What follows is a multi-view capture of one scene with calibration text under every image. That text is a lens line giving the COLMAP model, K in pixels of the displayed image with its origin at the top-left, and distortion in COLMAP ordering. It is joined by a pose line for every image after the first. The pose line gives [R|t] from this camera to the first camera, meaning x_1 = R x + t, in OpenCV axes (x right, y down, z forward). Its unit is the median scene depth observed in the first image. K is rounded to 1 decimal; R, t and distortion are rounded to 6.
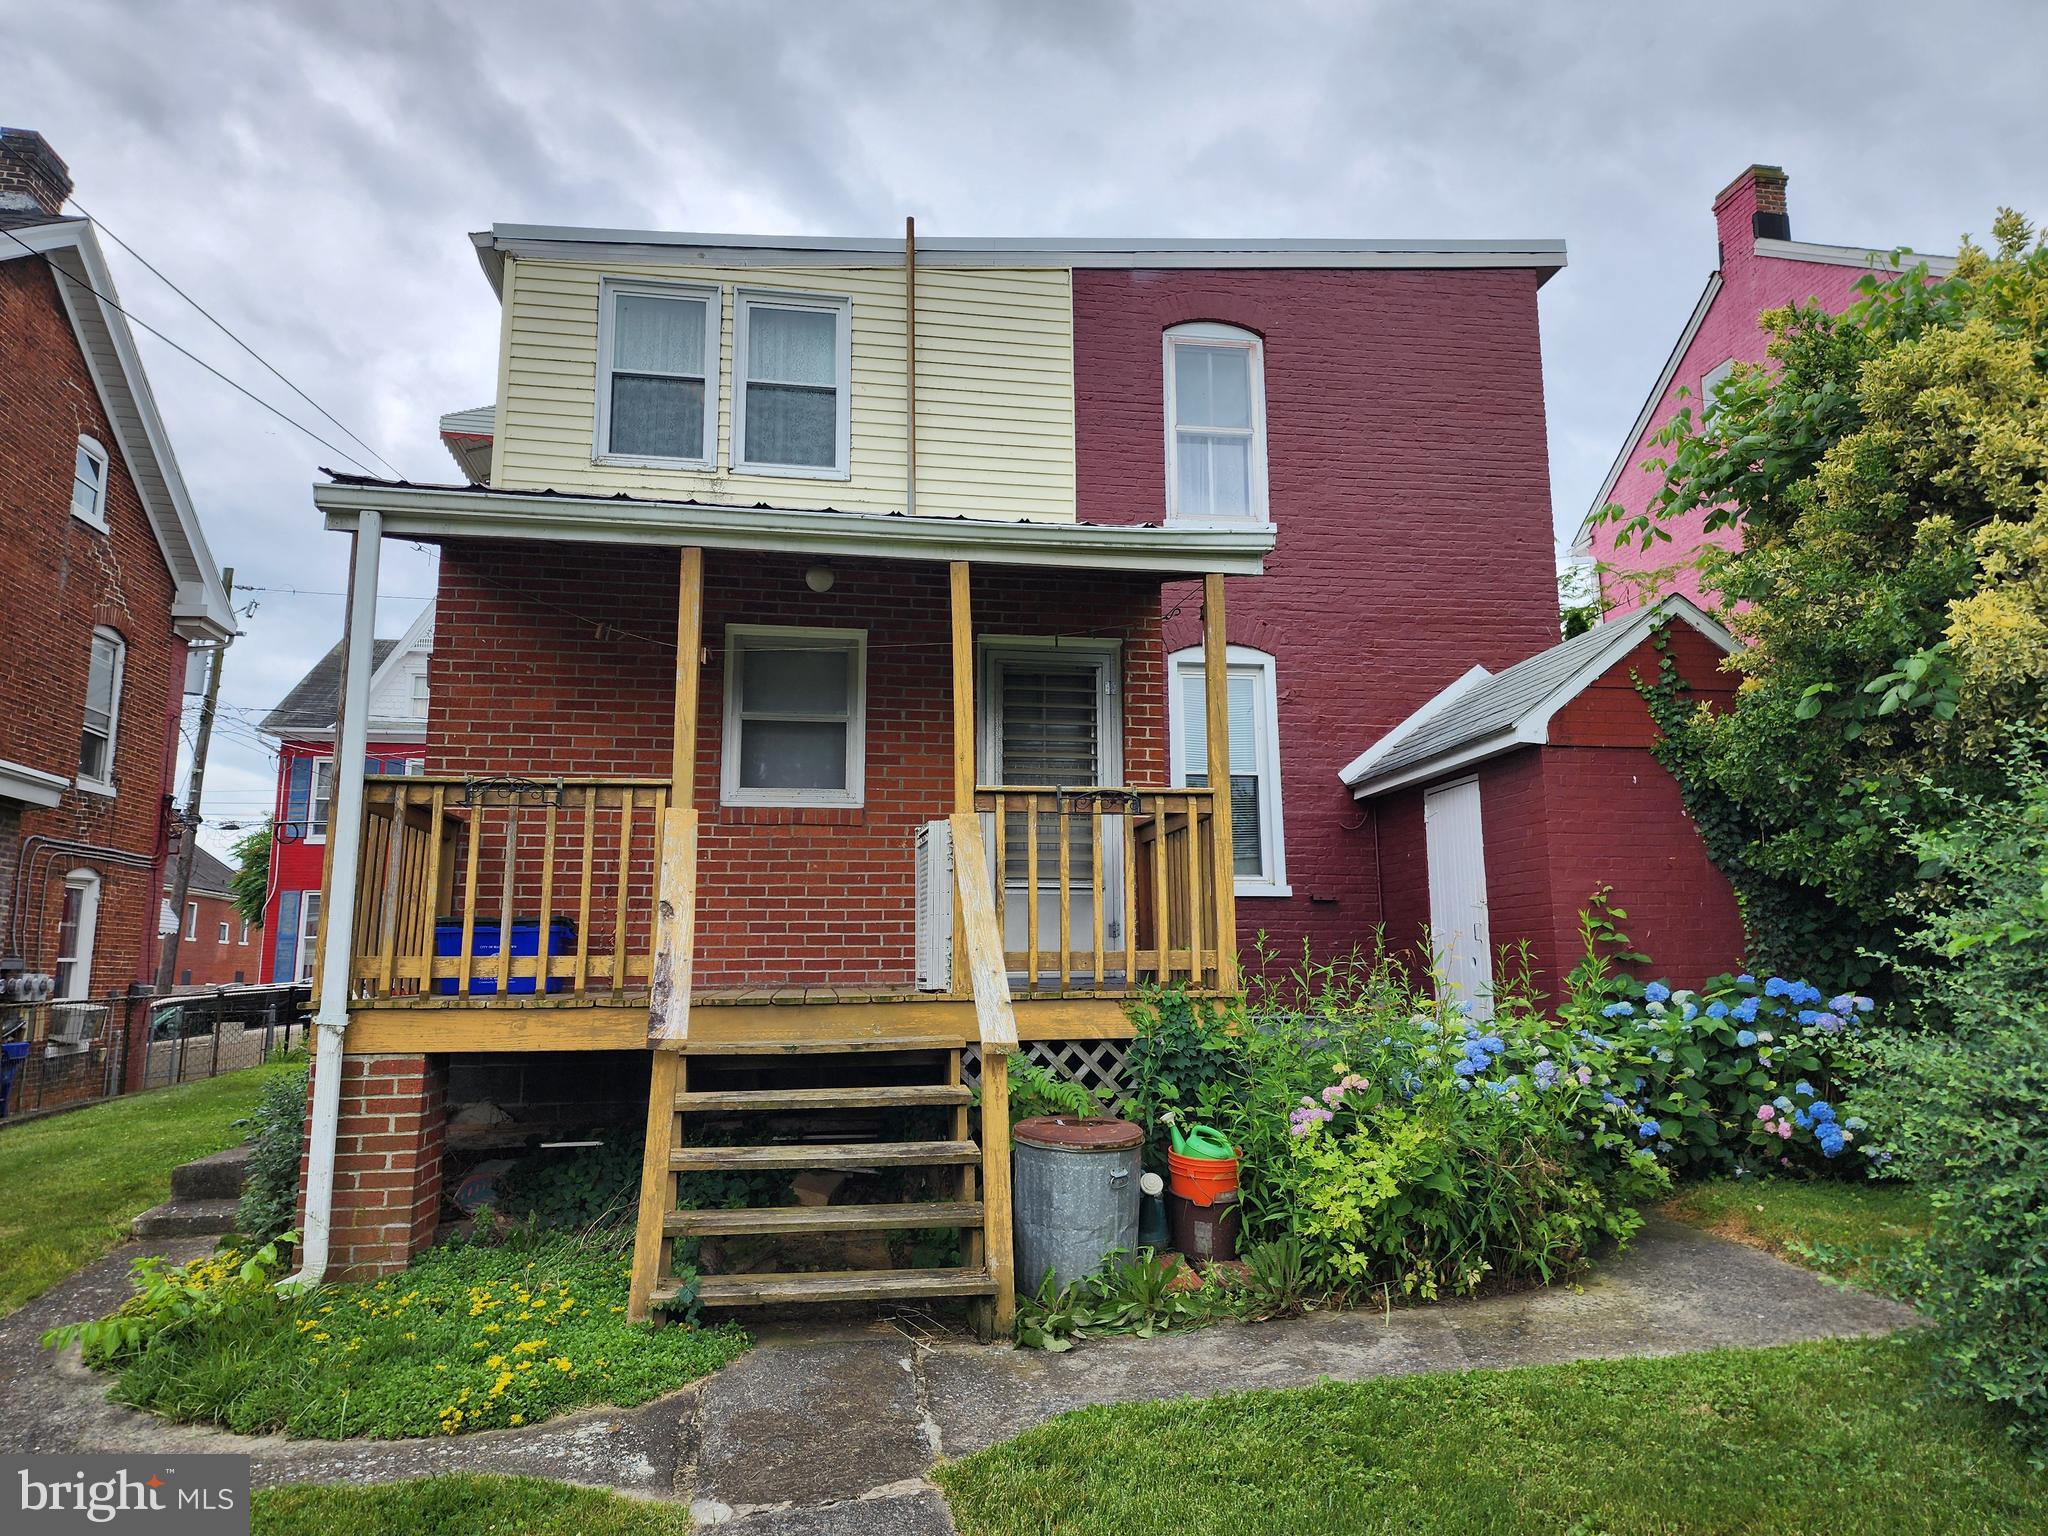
lens RADIAL K [[1356.3, 0, 1051.4], [0, 1356.3, 759.3], [0, 0, 1]] dist [0.067651, -0.072047]
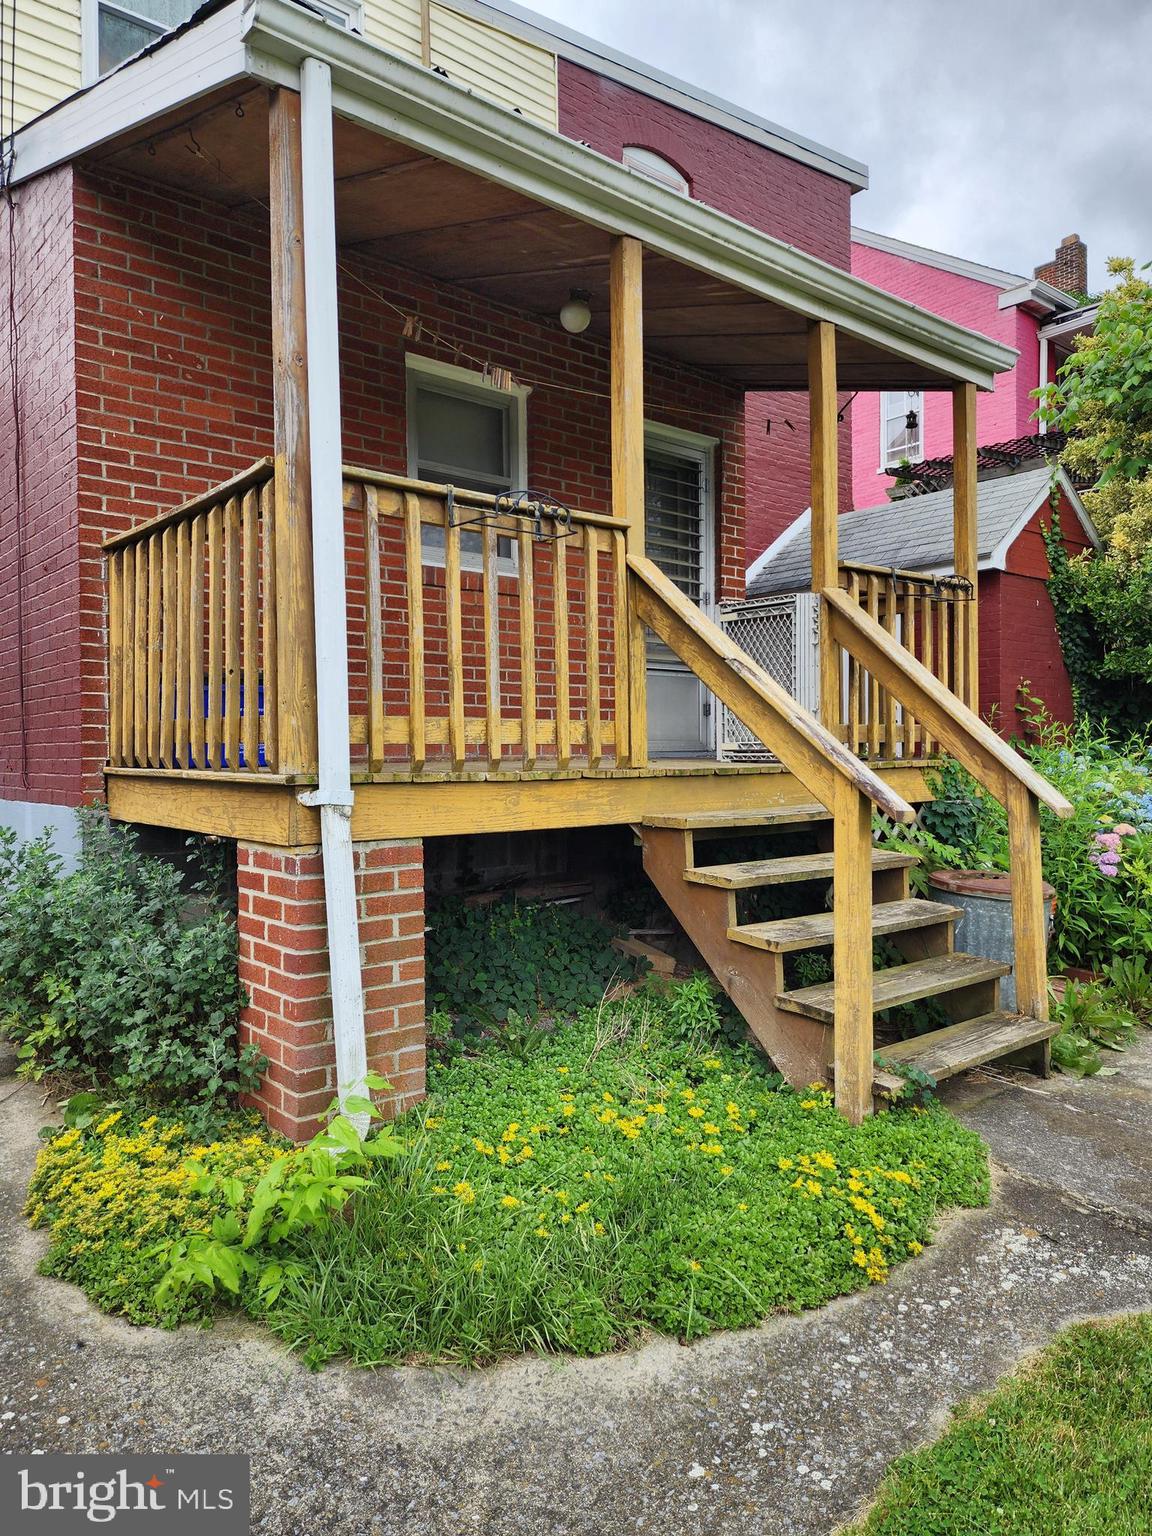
lens RADIAL K [[1016.1, 0, 576.0], [0, 1016.1, 768.0], [0, 0, 1]] dist [0.080850, -0.067915]
pose [[0.865668, -0.009463, 0.500530, -0.491974], [-0.076863, 0.985454, 0.151565, 0.057632], [-0.494683, -0.169677, 0.852349, 0.338274]]
